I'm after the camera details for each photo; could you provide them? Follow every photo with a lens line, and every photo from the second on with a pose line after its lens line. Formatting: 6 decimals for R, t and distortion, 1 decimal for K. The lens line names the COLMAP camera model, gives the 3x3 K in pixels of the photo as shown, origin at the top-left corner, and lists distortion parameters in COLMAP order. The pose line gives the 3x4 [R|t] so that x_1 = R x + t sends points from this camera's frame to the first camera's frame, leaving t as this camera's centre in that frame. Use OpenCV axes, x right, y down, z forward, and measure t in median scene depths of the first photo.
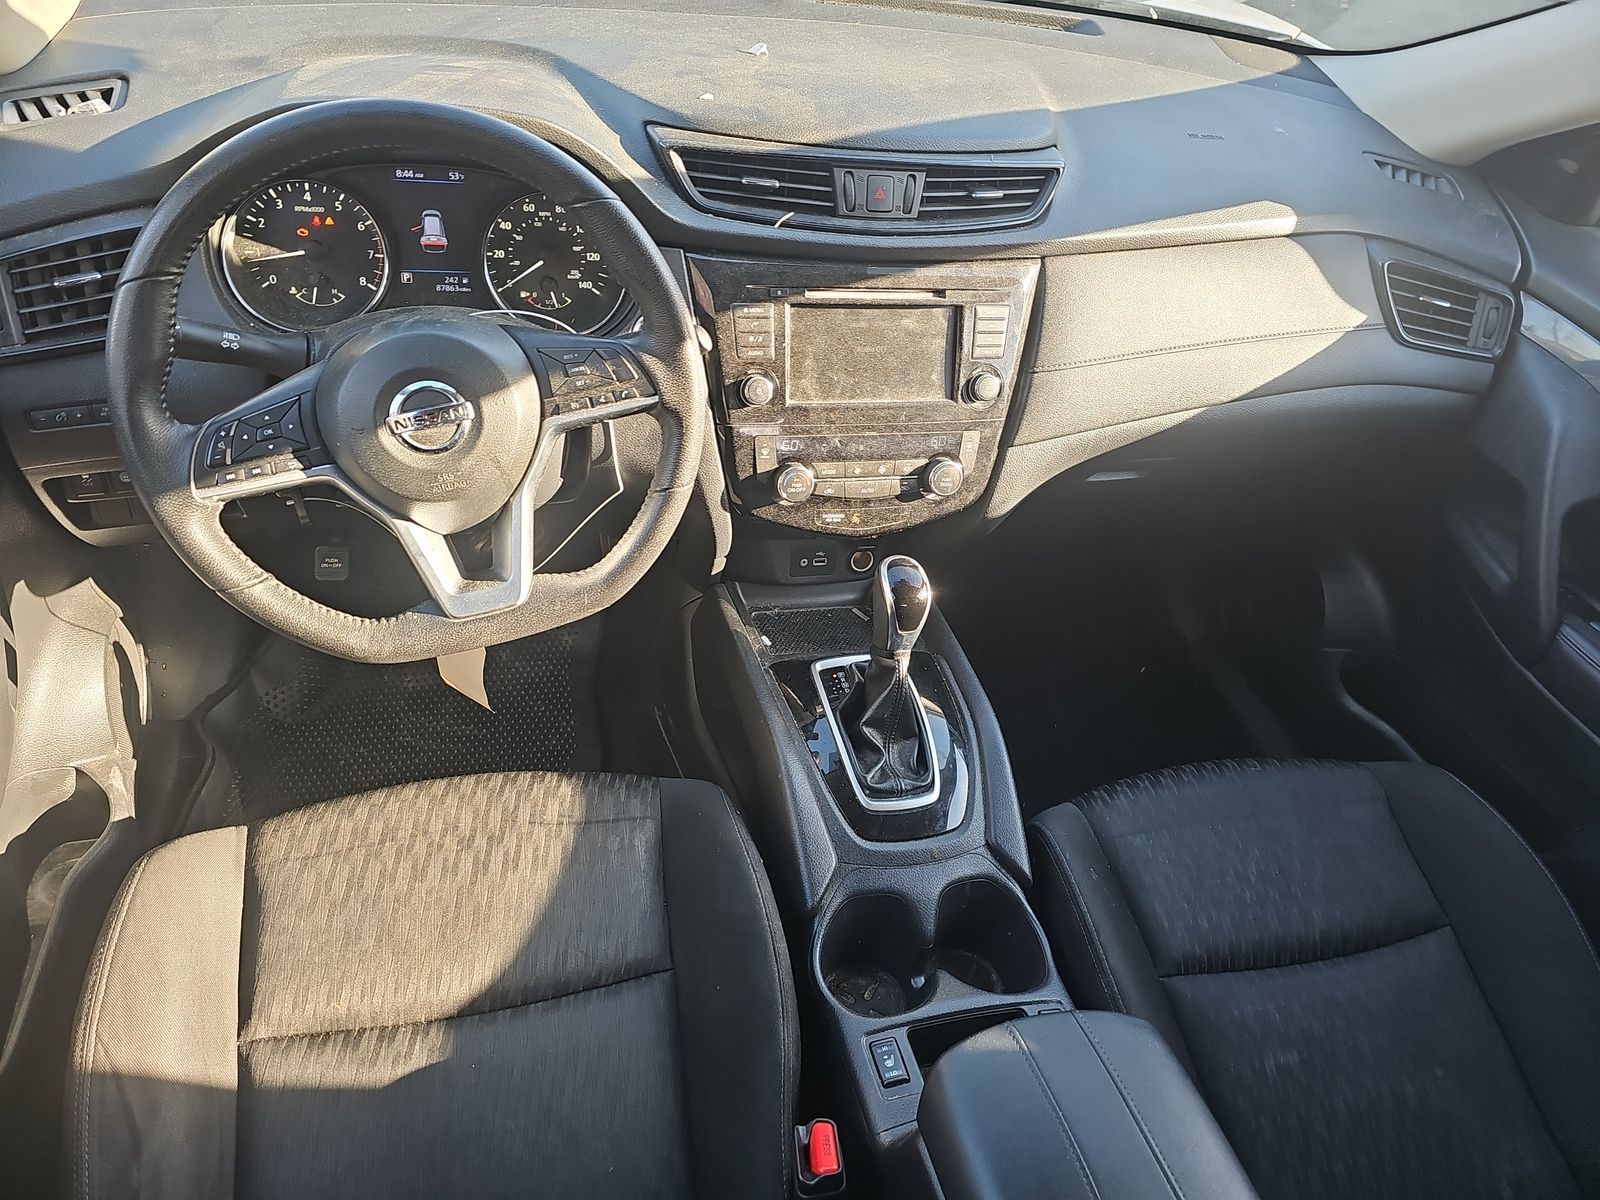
lens RADIAL K [[1074.2, 0, 803.6], [0, 1074.2, 607.6], [0, 0, 1]] dist [0.036995, -0.025651]
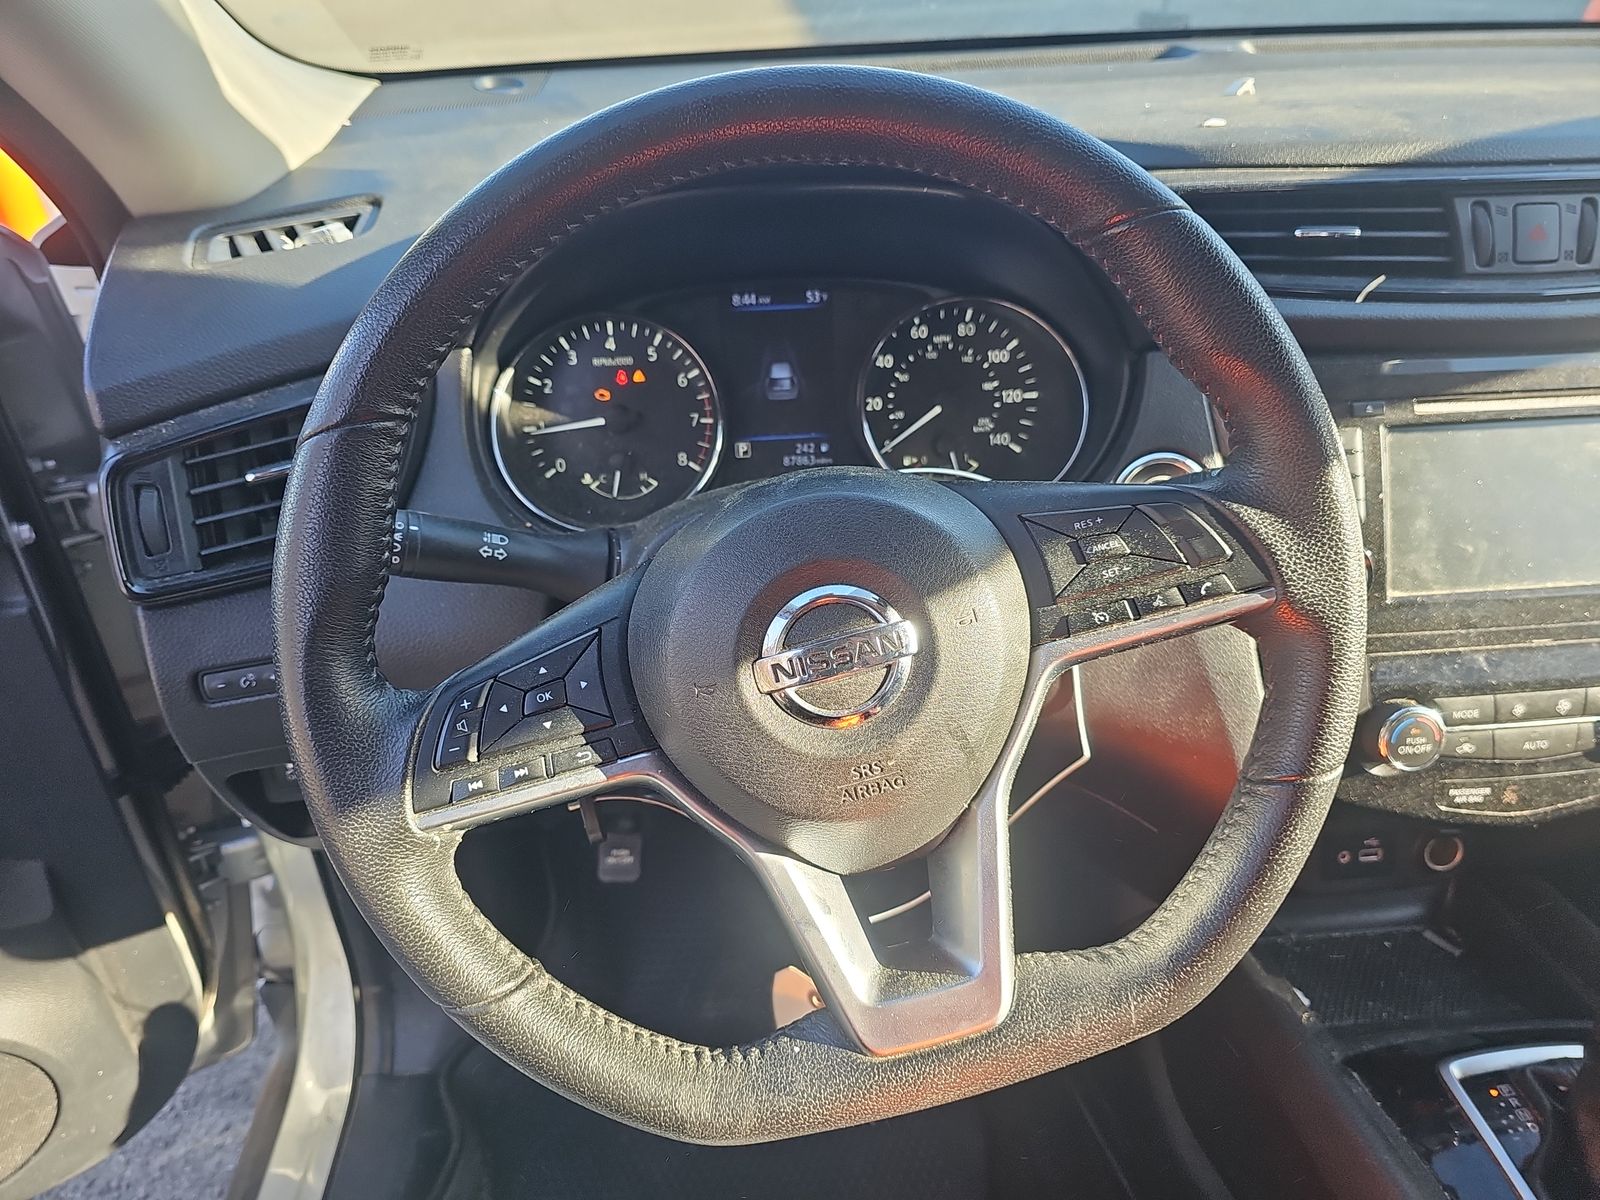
lens RADIAL K [[1074.2, 0, 798.0], [0, 1074.2, 616.8], [0, 0, 1]] dist [0.036995, -0.025651]
pose [[0.973738, -0.053206, -0.221368, -0.203143], [0.009980, 0.981351, -0.191967, -0.078416], [0.227453, 0.184717, 0.956109, 0.412489]]
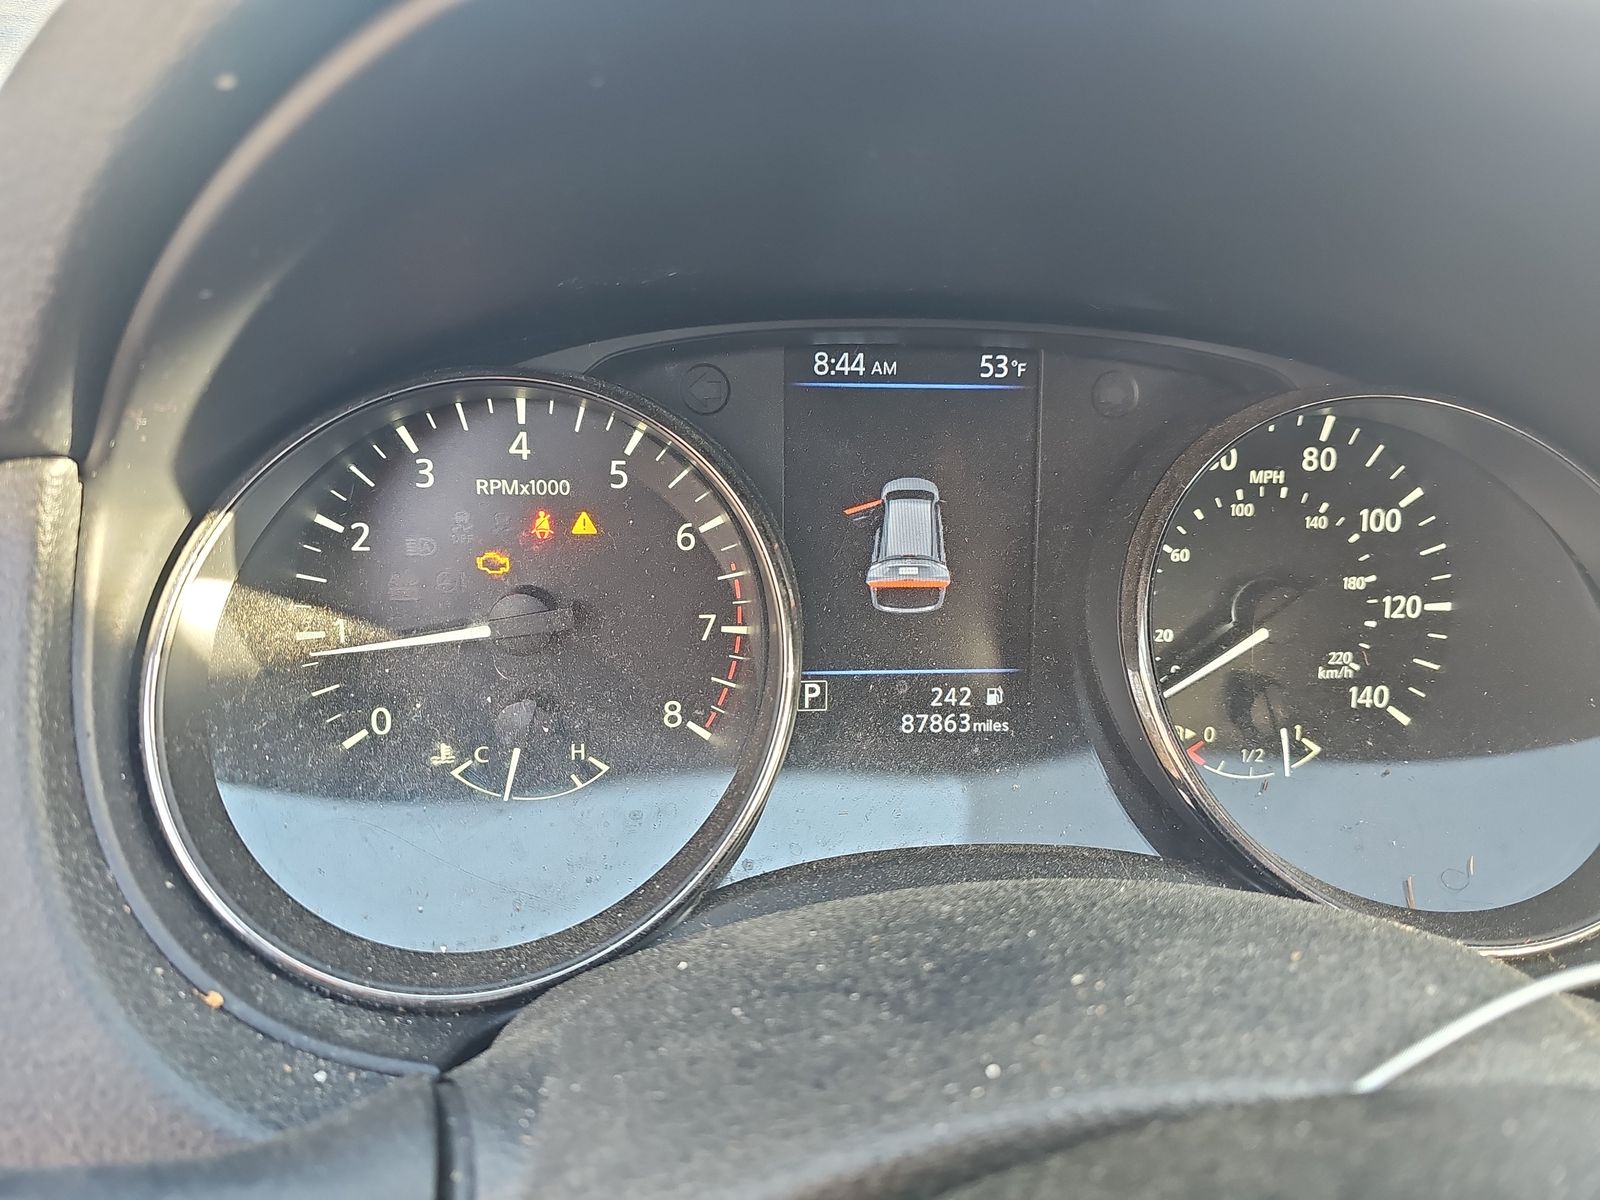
lens RADIAL K [[1074.2, 0, 802.9], [0, 1074.2, 593.1], [0, 0, 1]] dist [0.036995, -0.025651]
pose [[0.988412, -0.017109, -0.150829, -0.346045], [-0.022899, 0.965450, -0.259579, -0.272757], [0.150060, 0.260025, 0.953871, 0.759679]]
